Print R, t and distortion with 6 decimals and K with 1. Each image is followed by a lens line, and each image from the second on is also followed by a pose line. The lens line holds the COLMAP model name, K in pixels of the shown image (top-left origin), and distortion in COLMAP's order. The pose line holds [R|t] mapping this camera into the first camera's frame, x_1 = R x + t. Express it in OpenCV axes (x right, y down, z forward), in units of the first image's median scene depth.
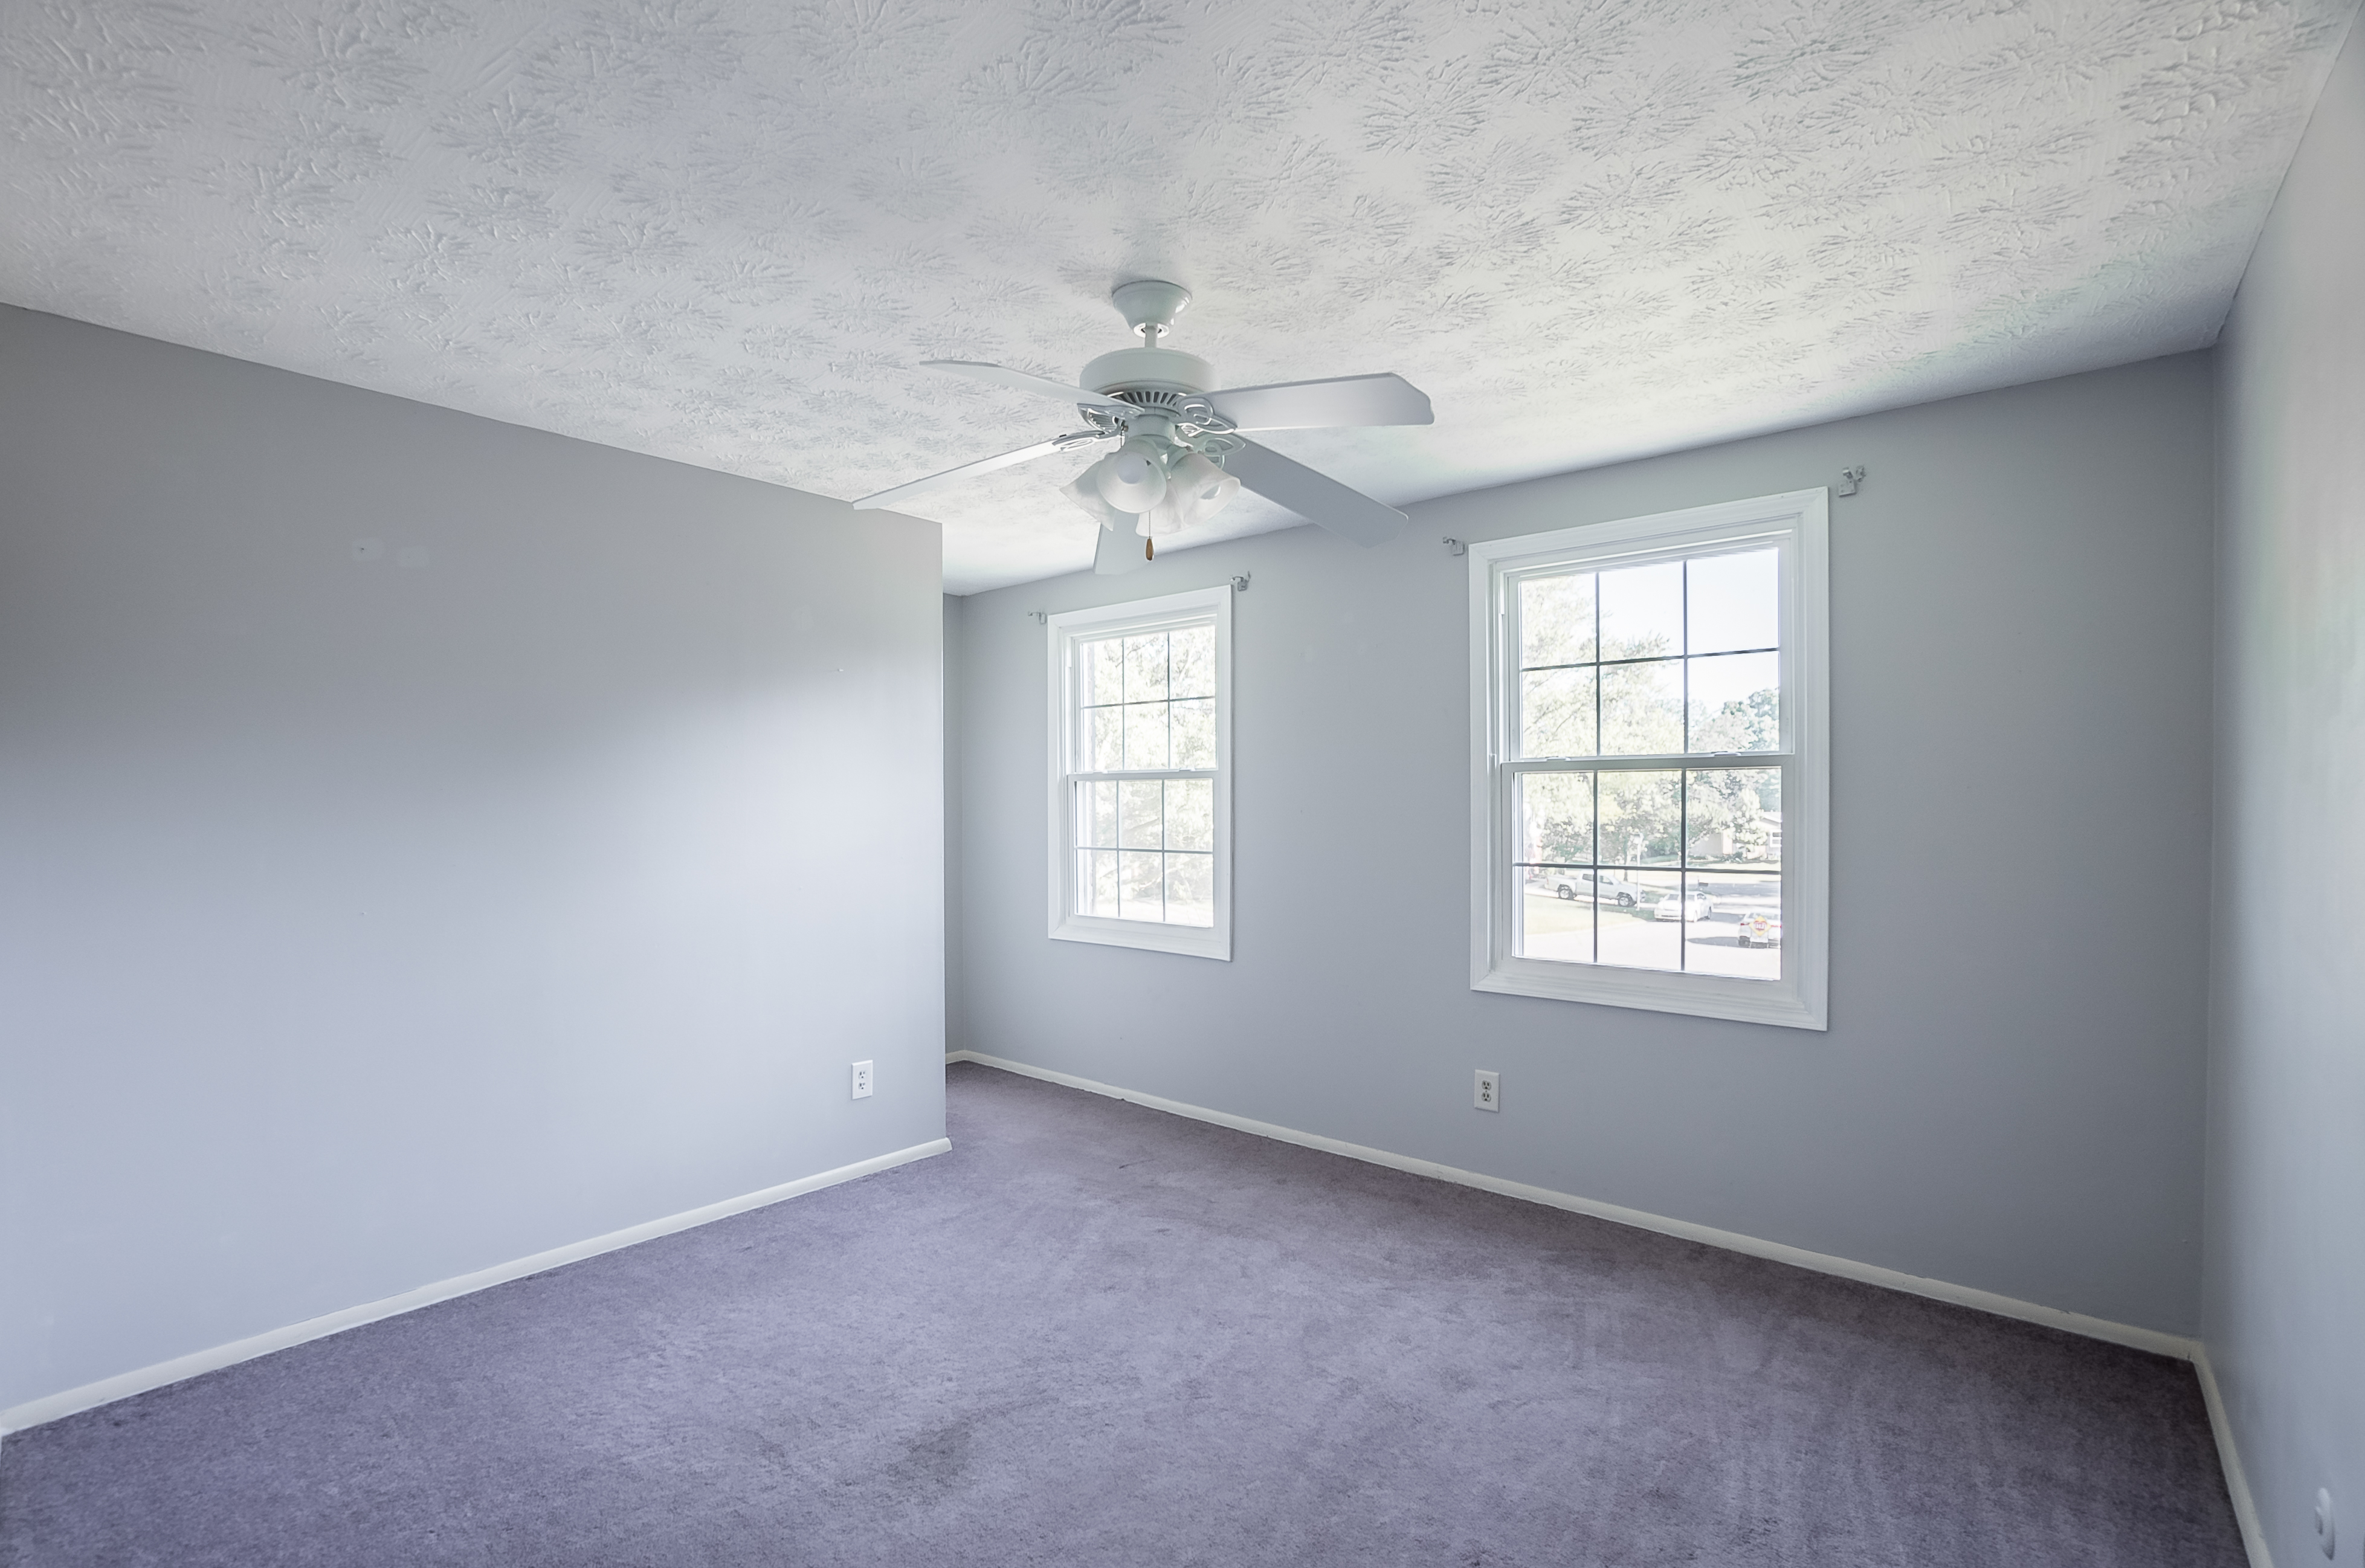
lens RADIAL K [[1064.6, 0, 1168.3], [0, 1064.6, 813.2], [0, 0, 1]] dist [-0.000220, 0.000592]
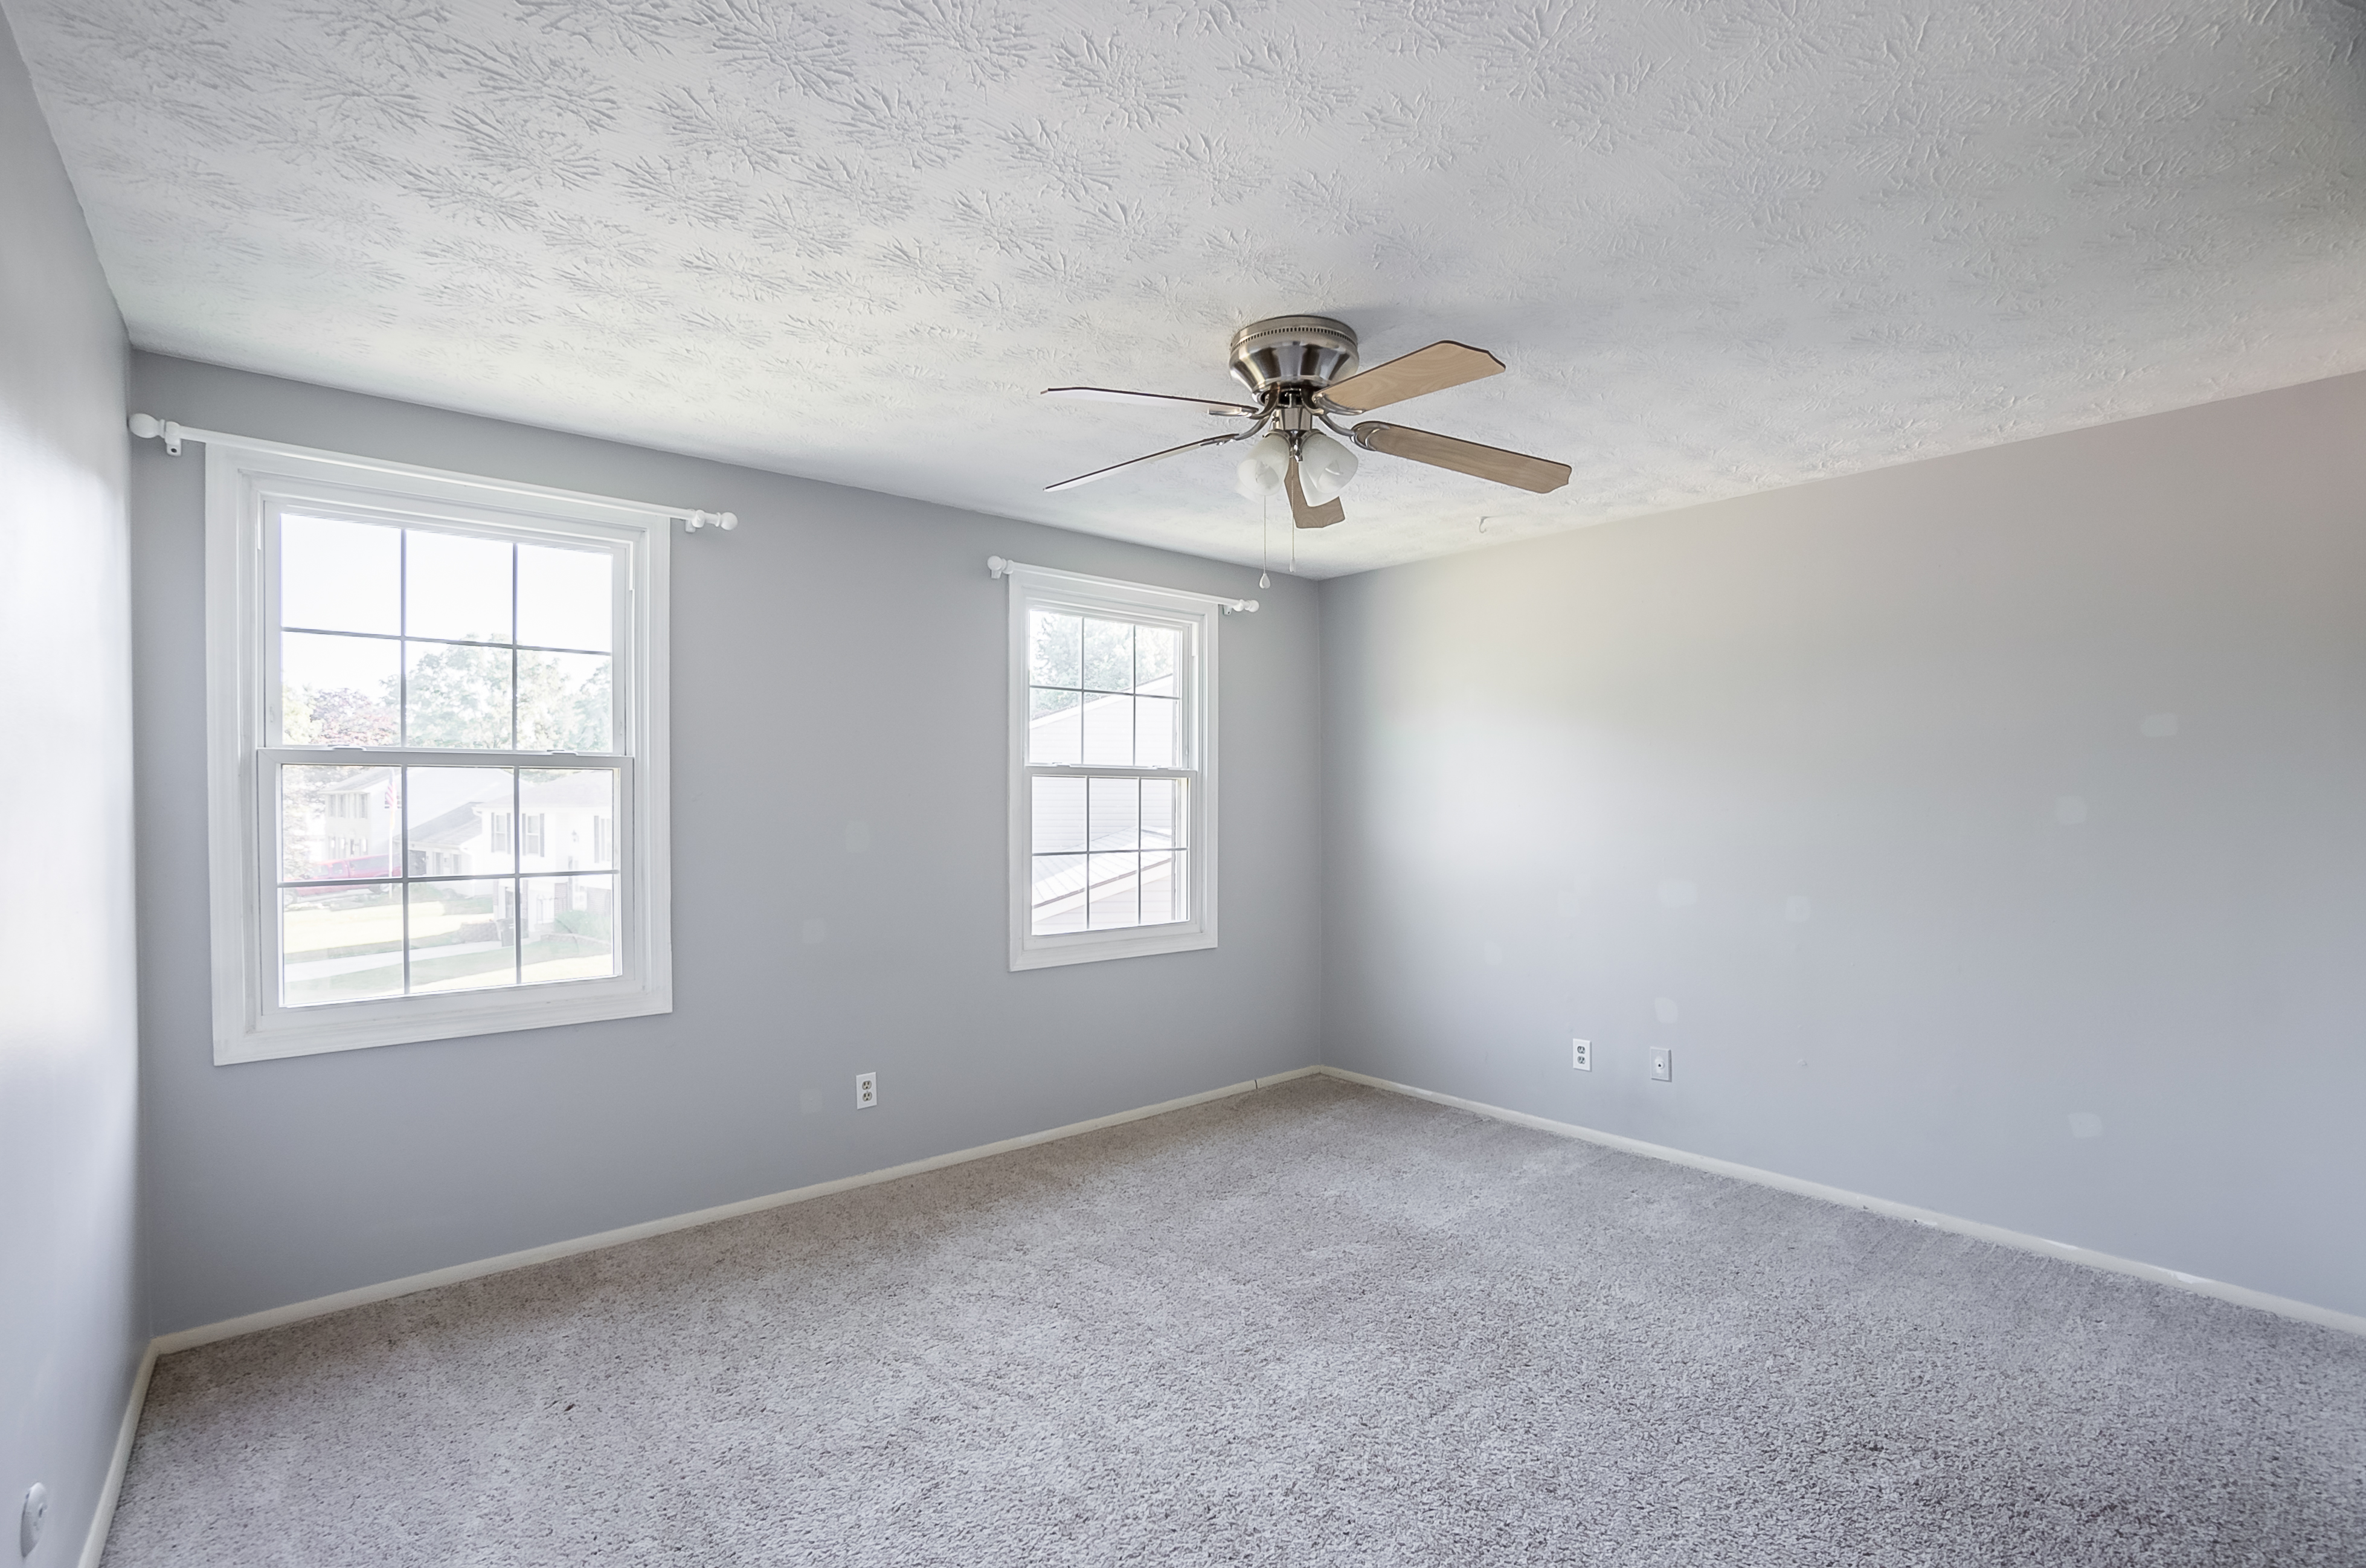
lens RADIAL K [[1065.0, 0, 1168.8], [0, 1065.0, 813.2], [0, 0, 1]] dist [-0.000220, 0.000592]
pose [[0.197241, -0.014147, 0.980253, -0.340781], [0.015616, 0.999814, 0.011287, -0.003523], [-0.980231, 0.013082, 0.197425, 0.280952]]
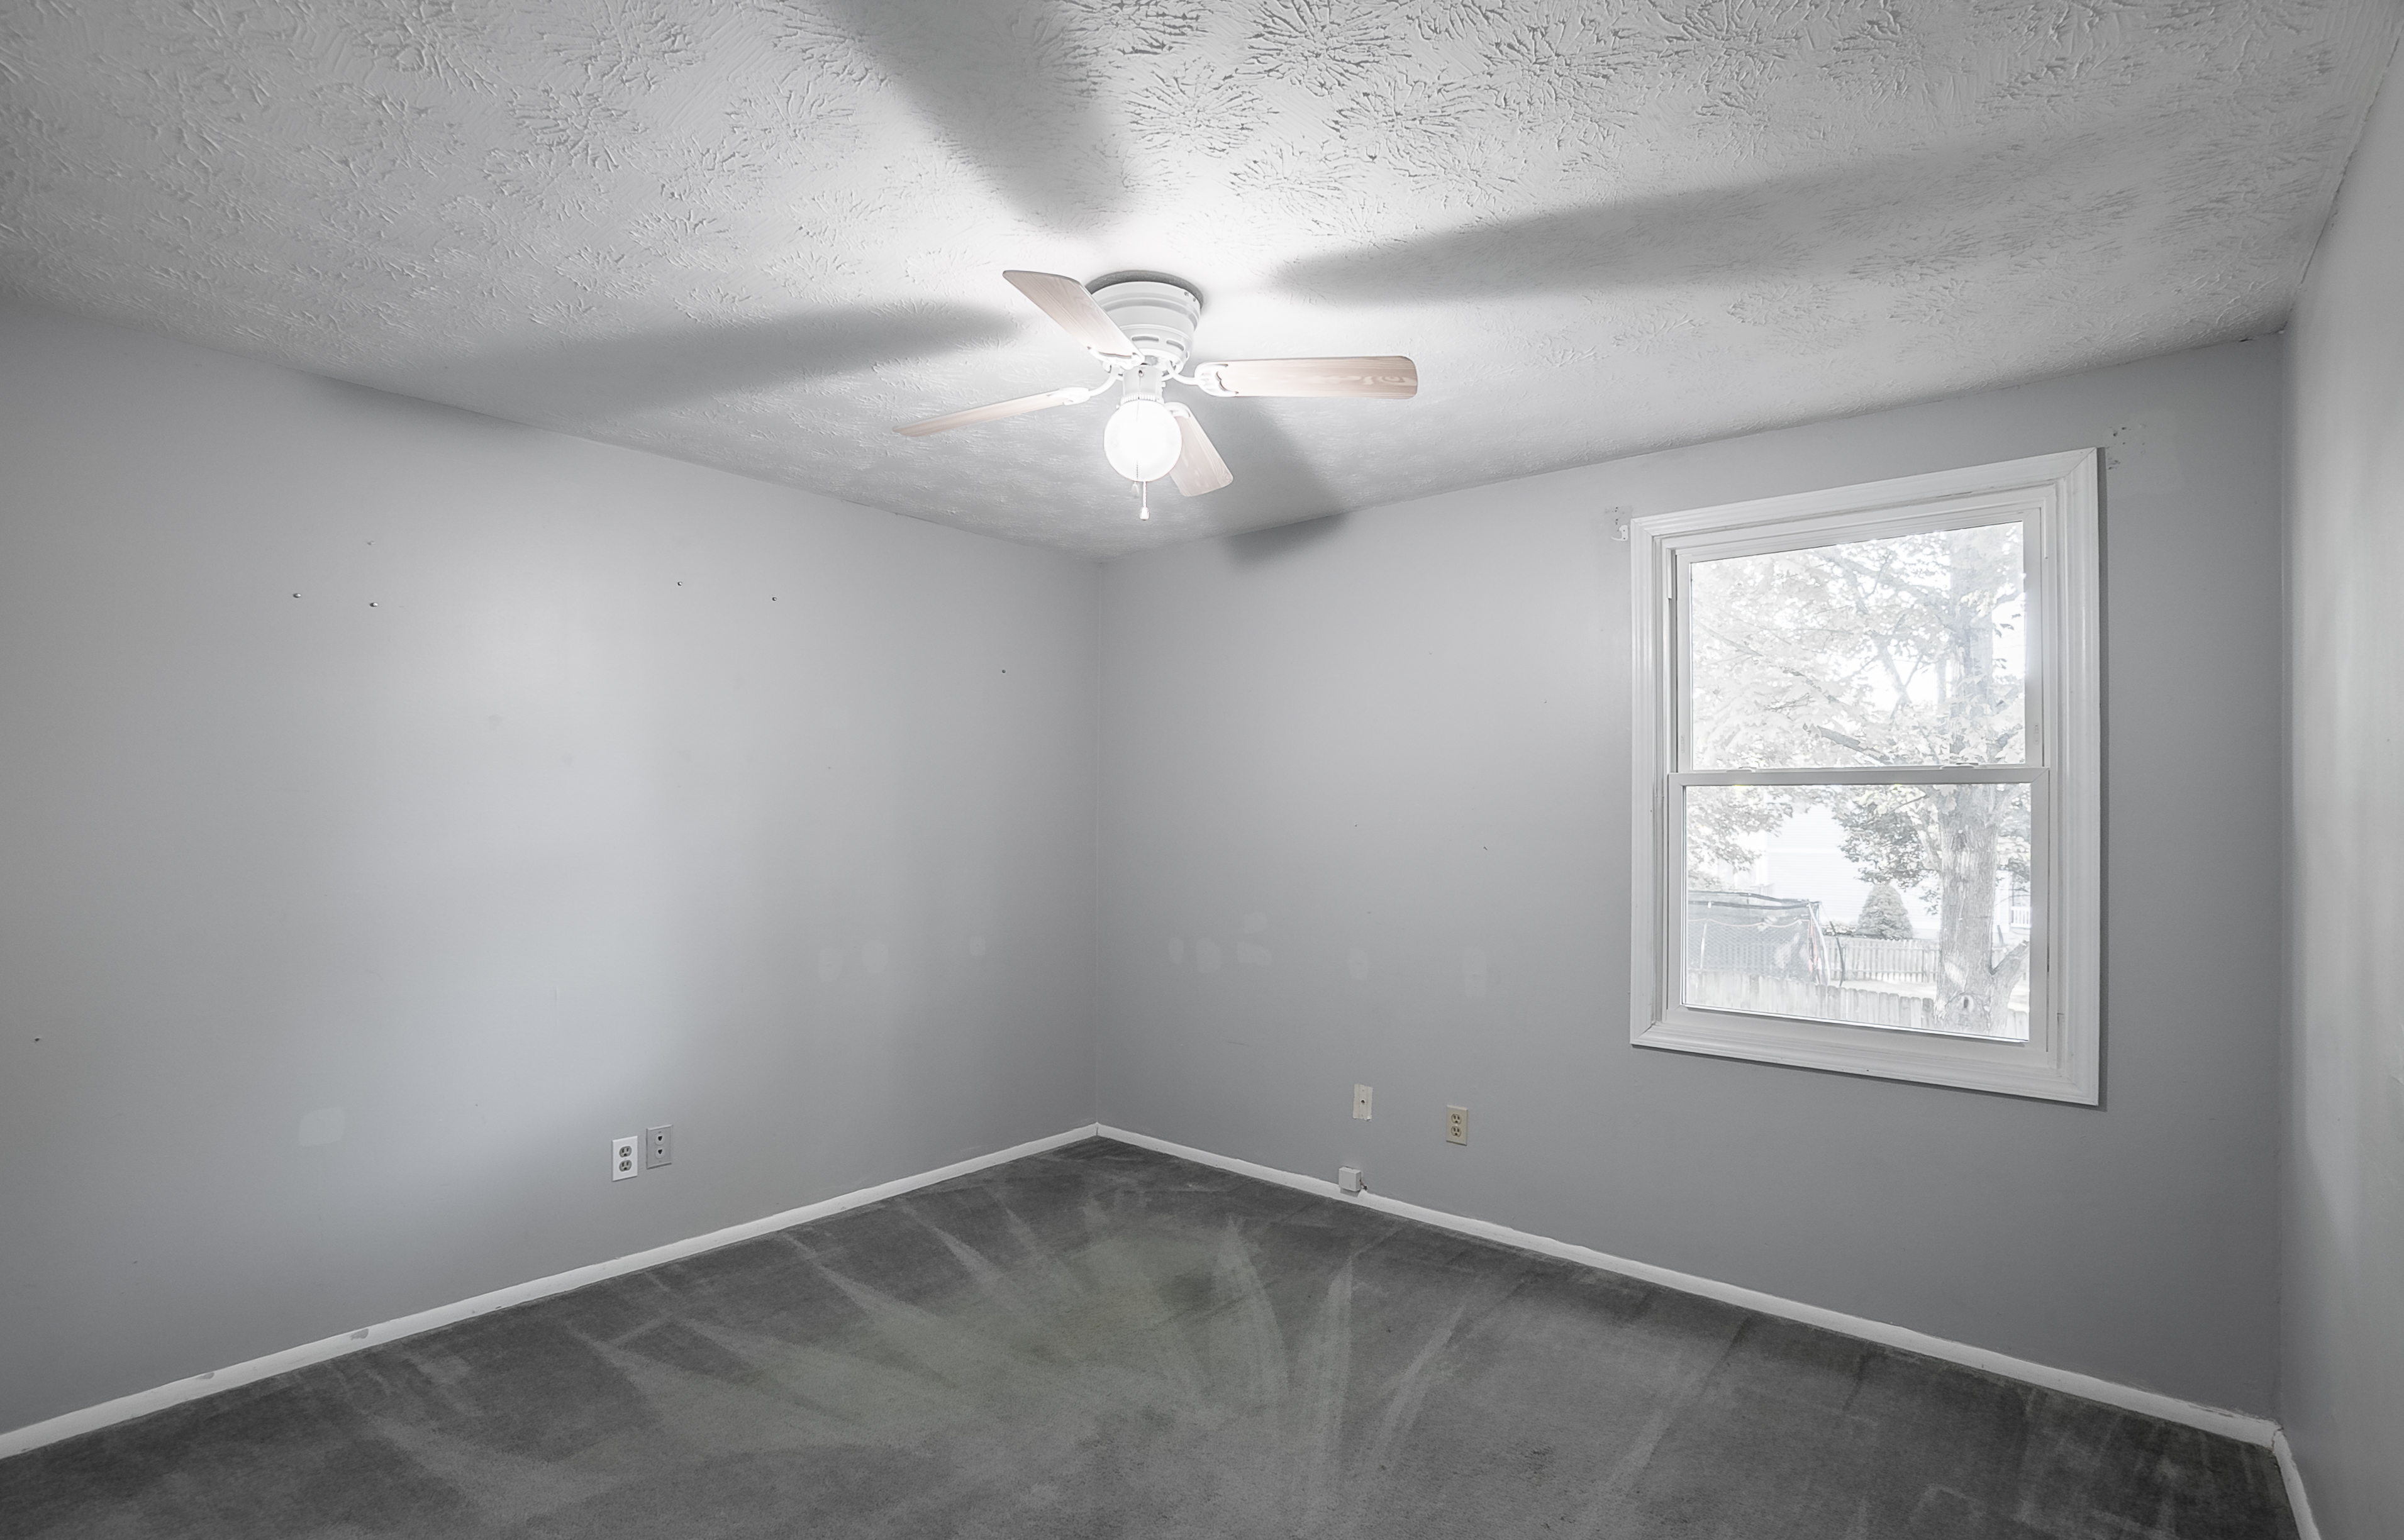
lens RADIAL K [[1160.1, 0, 1148.2], [0, 1160.1, 790.9], [0, 0, 1]] dist [0.000365, 0.000043]
pose [[0.999791, 0.011906, -0.016604, -0.100545], [-0.012418, 0.999440, -0.031086, -0.000608], [0.016224, 0.031286, 0.999379, 0.083761]]
